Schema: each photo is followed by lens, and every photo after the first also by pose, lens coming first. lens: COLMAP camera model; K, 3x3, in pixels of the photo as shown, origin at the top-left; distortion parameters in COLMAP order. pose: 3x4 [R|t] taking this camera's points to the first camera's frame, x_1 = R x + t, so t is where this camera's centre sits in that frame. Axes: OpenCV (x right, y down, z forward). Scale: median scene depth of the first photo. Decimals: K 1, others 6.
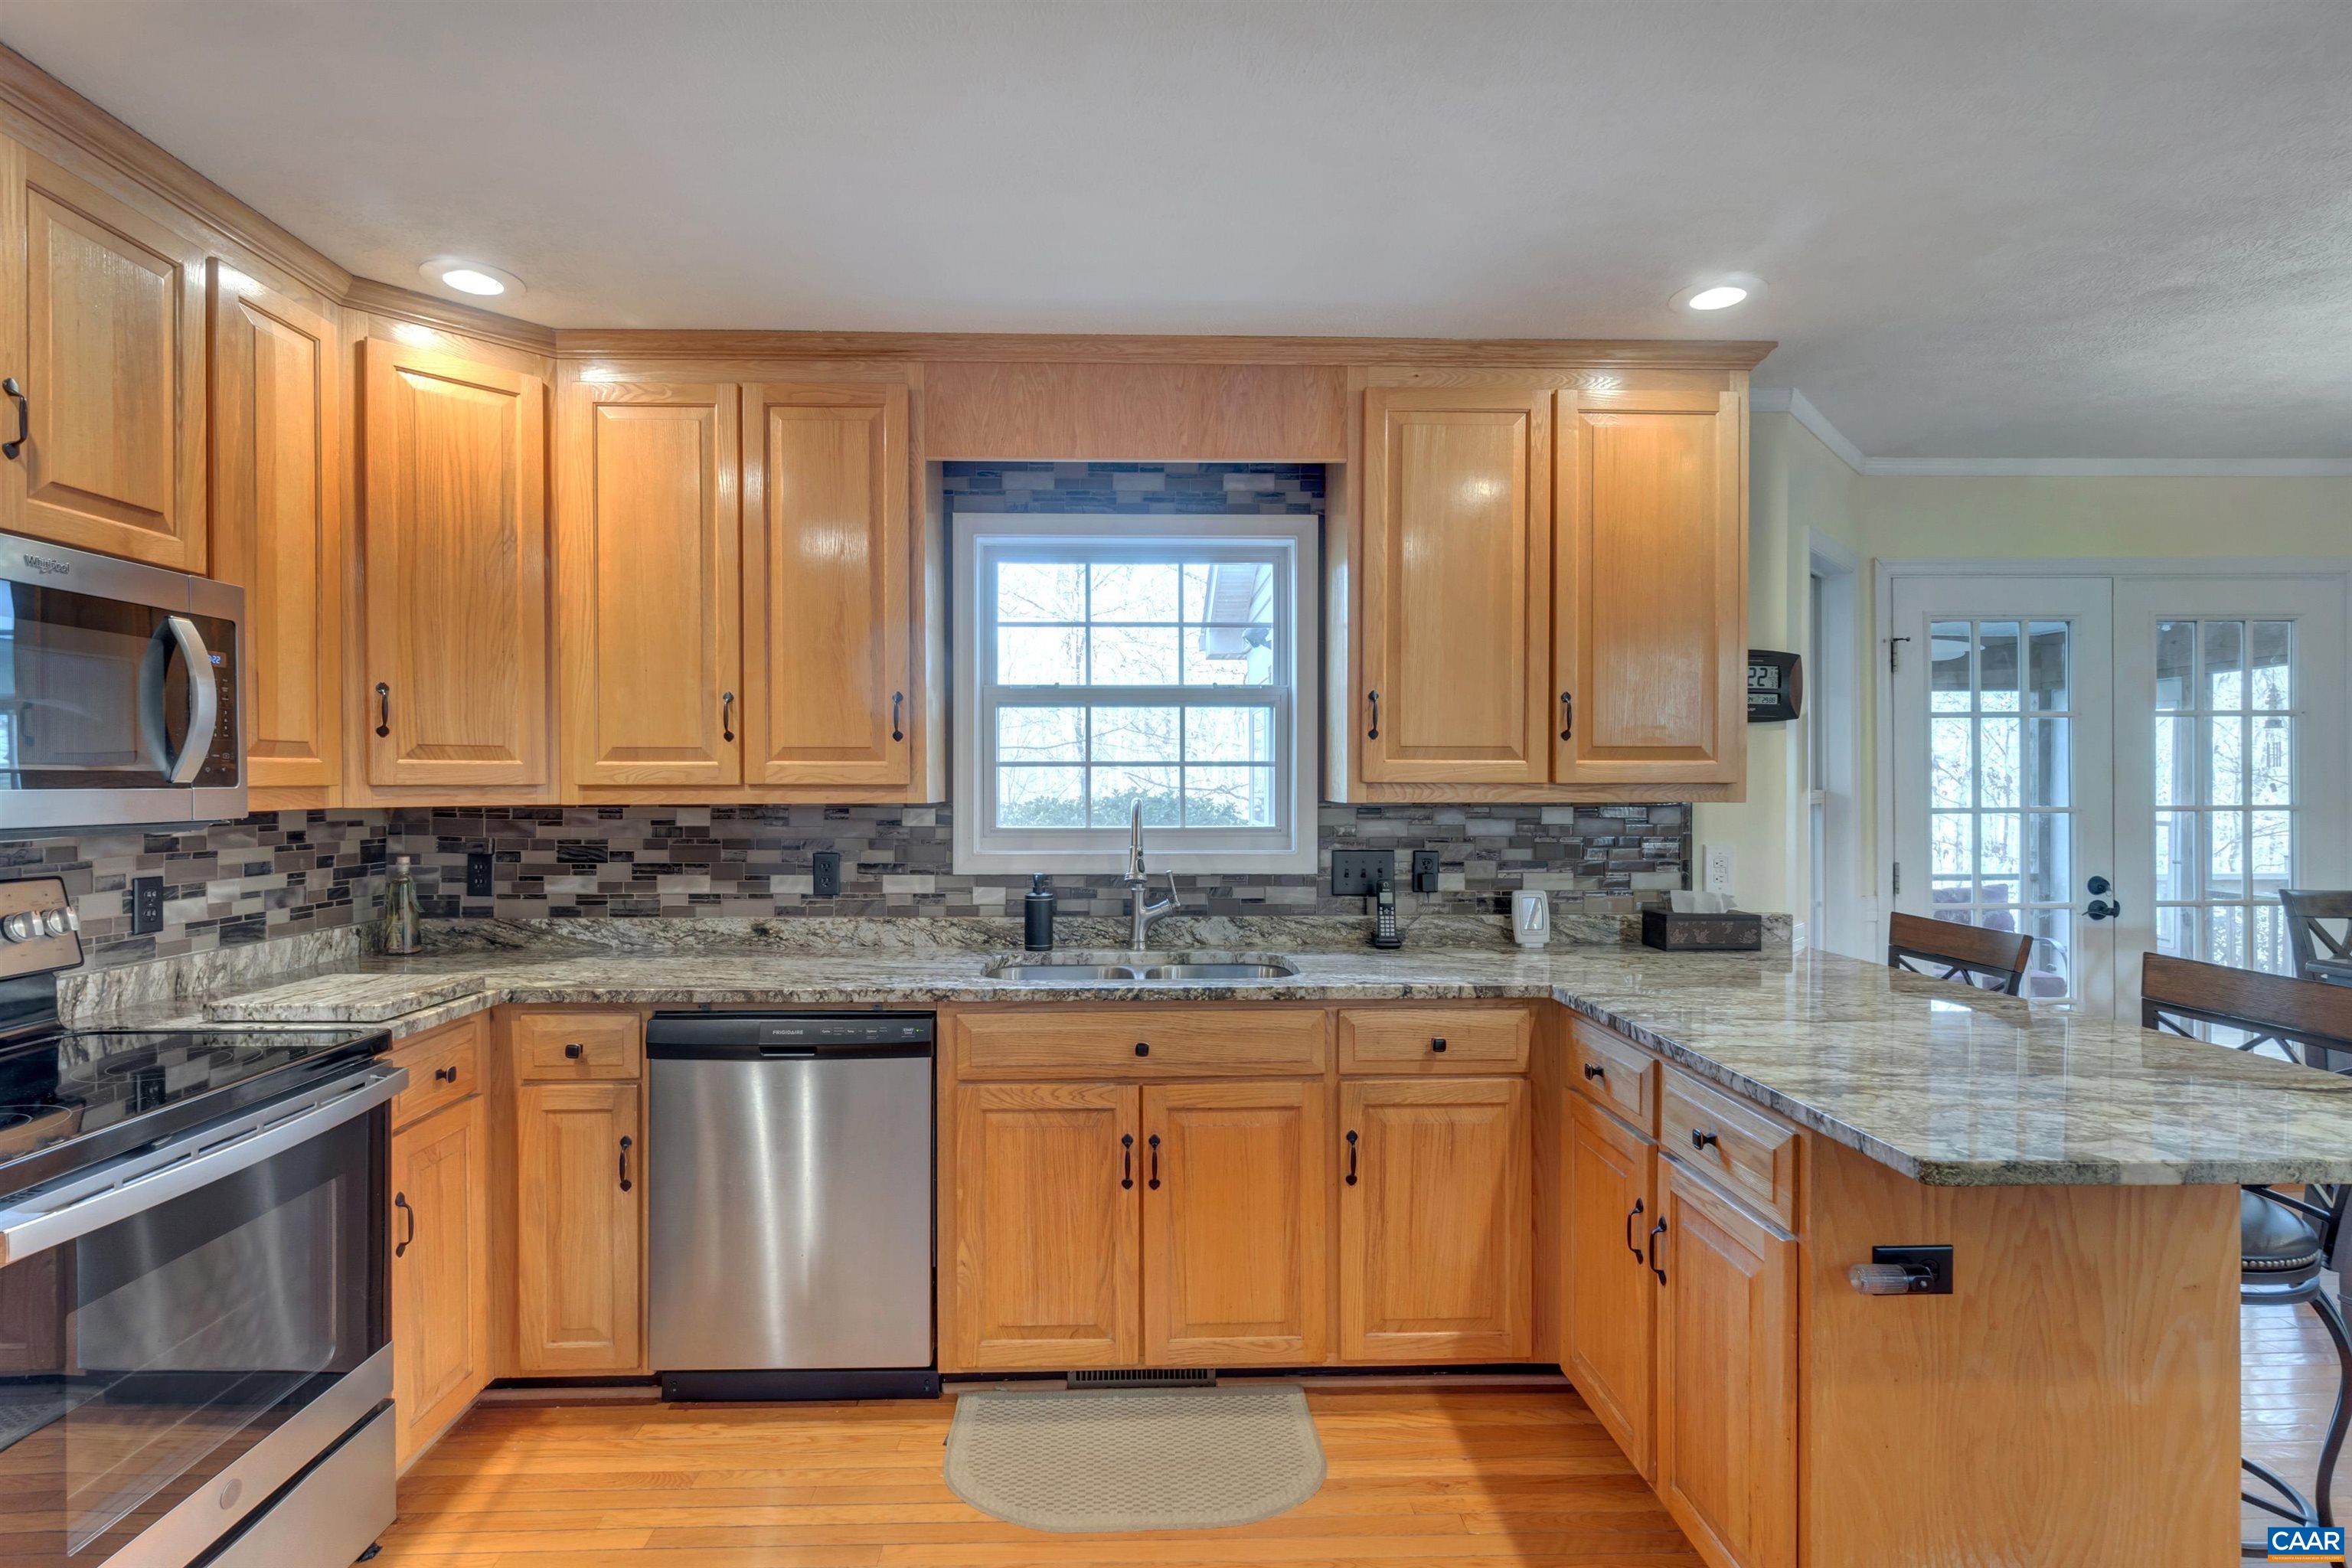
lens RADIAL K [[1142.5, 0, 1167.9], [0, 1142.5, 789.3], [0, 0, 1]] dist [-0.003185, -0.000074]
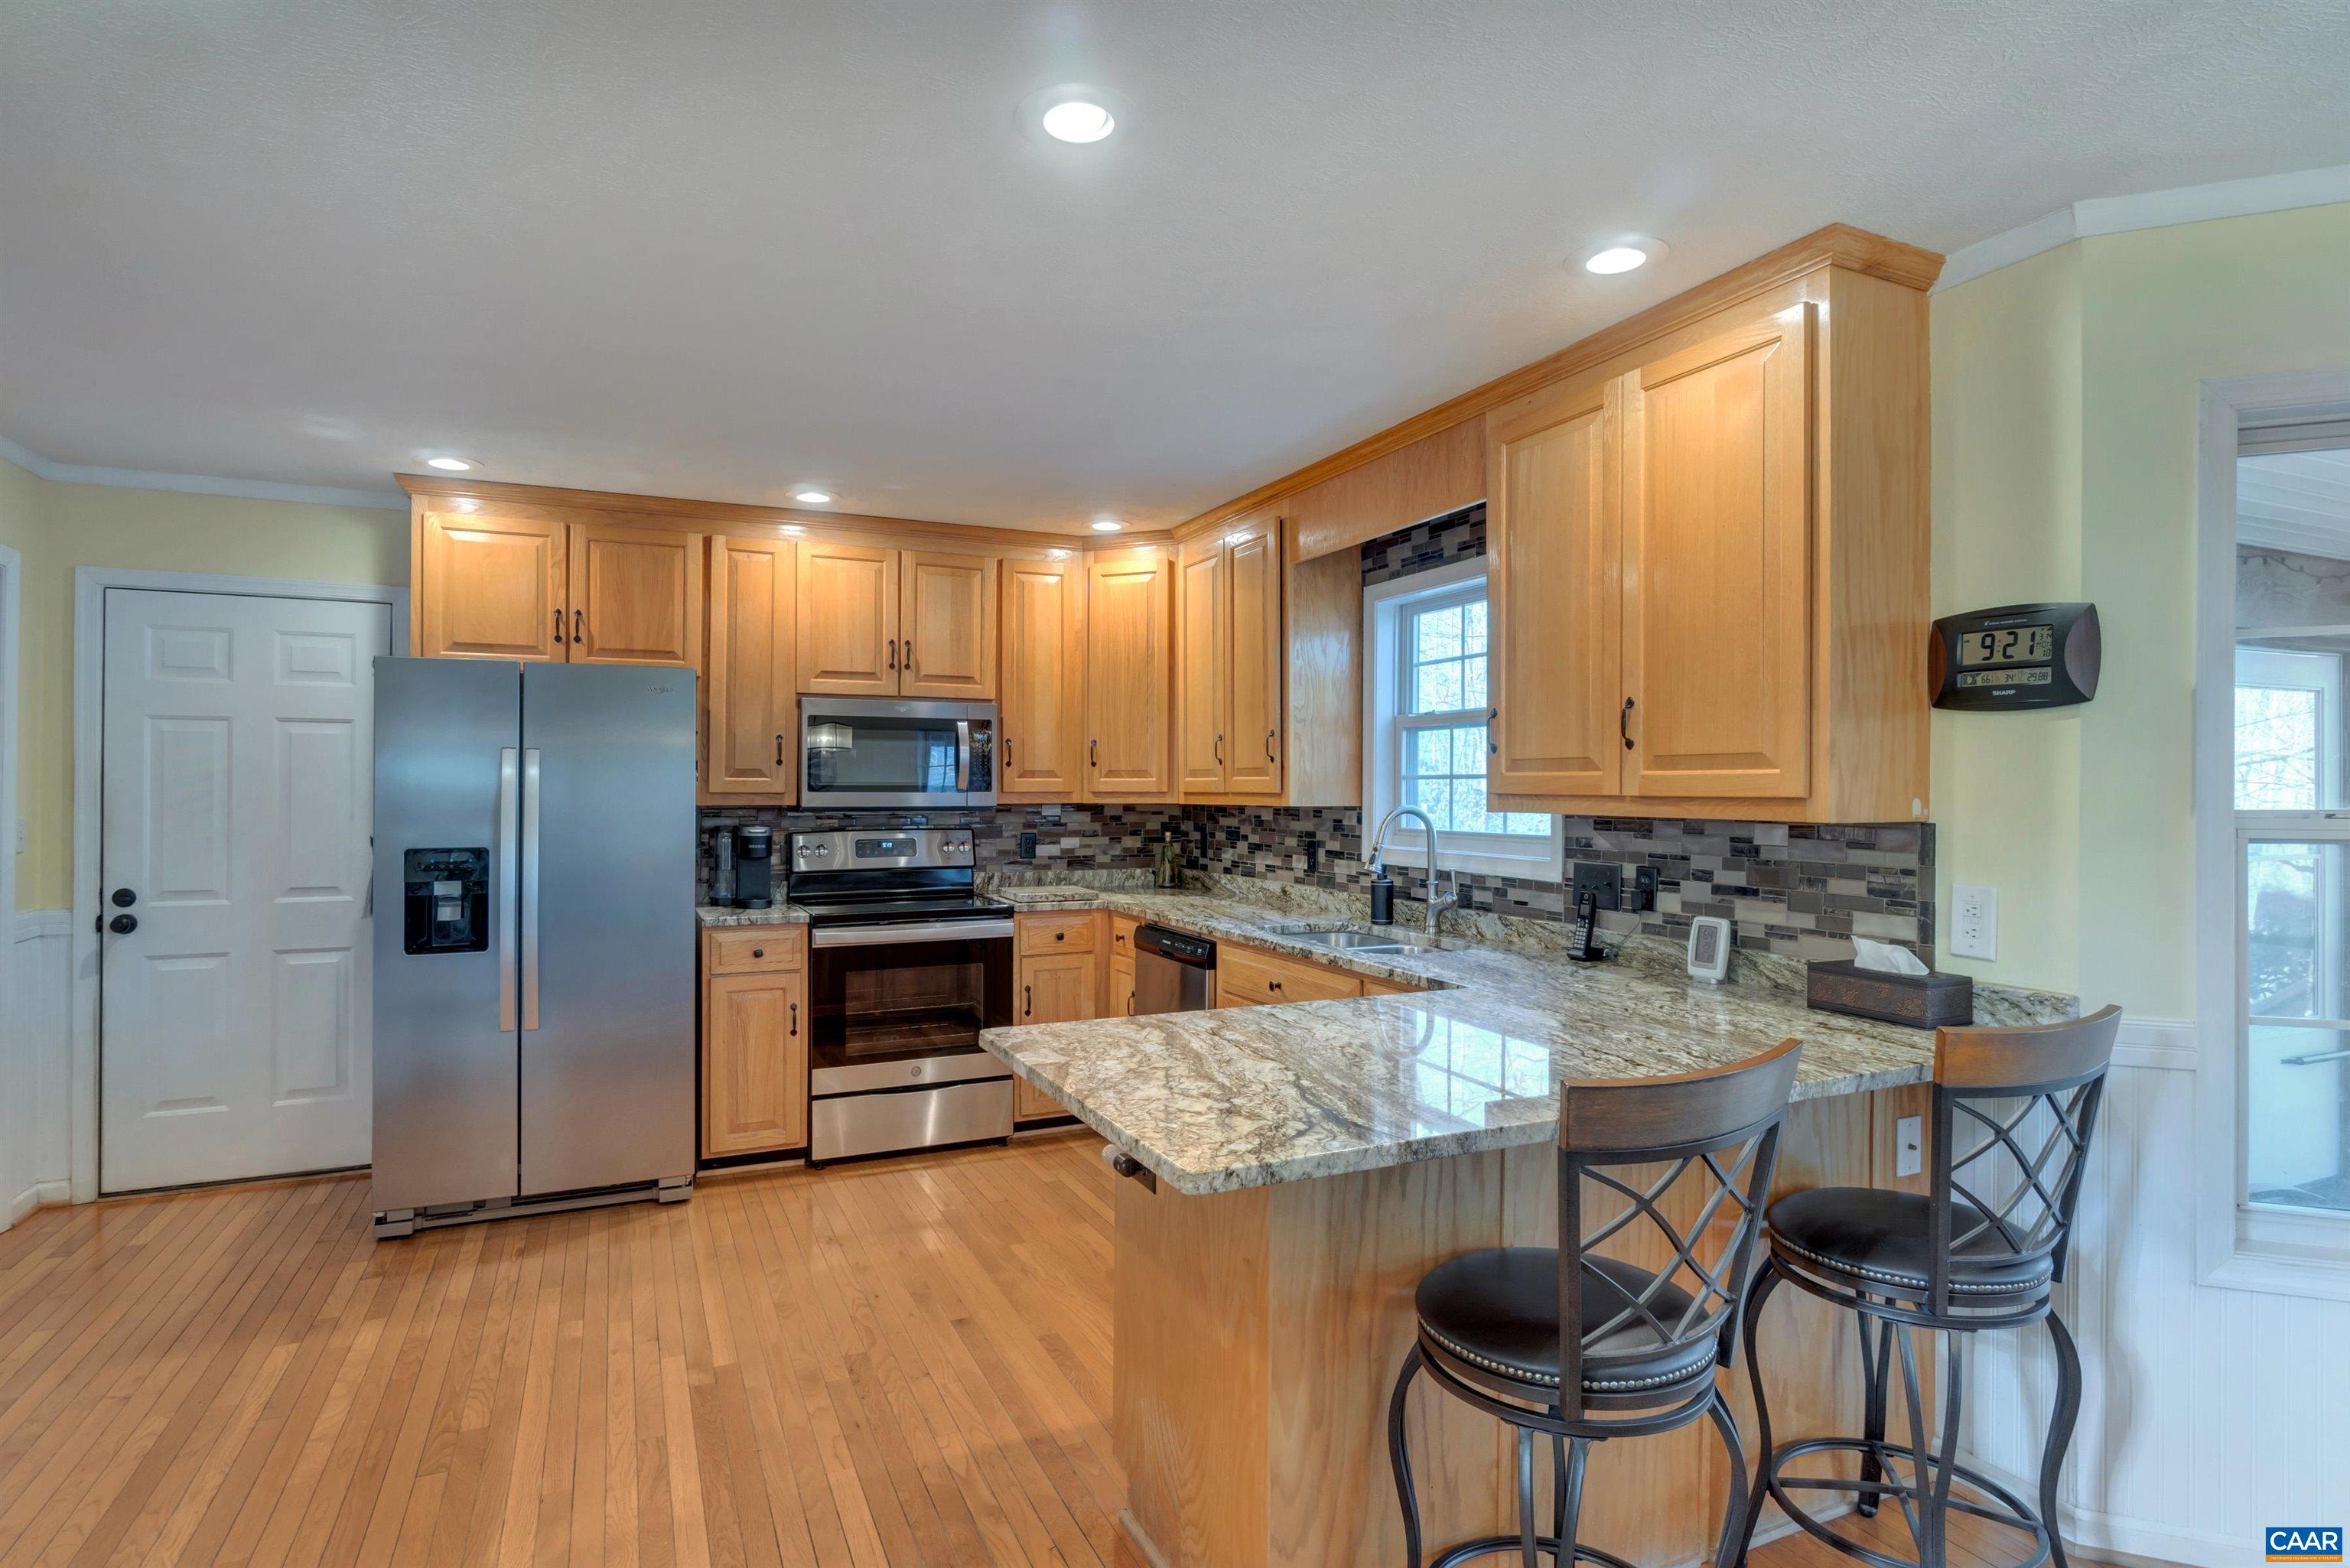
lens RADIAL K [[1190.3, 0, 1156.1], [0, 1190.3, 792.6], [0, 0, 1]] dist [-0.013375, 0.000085]
pose [[0.385234, 0.005024, -0.922805, 1.080945], [-0.010644, 0.999943, 0.001000, -0.004725], [0.922758, 0.009437, 0.385265, 0.273970]]
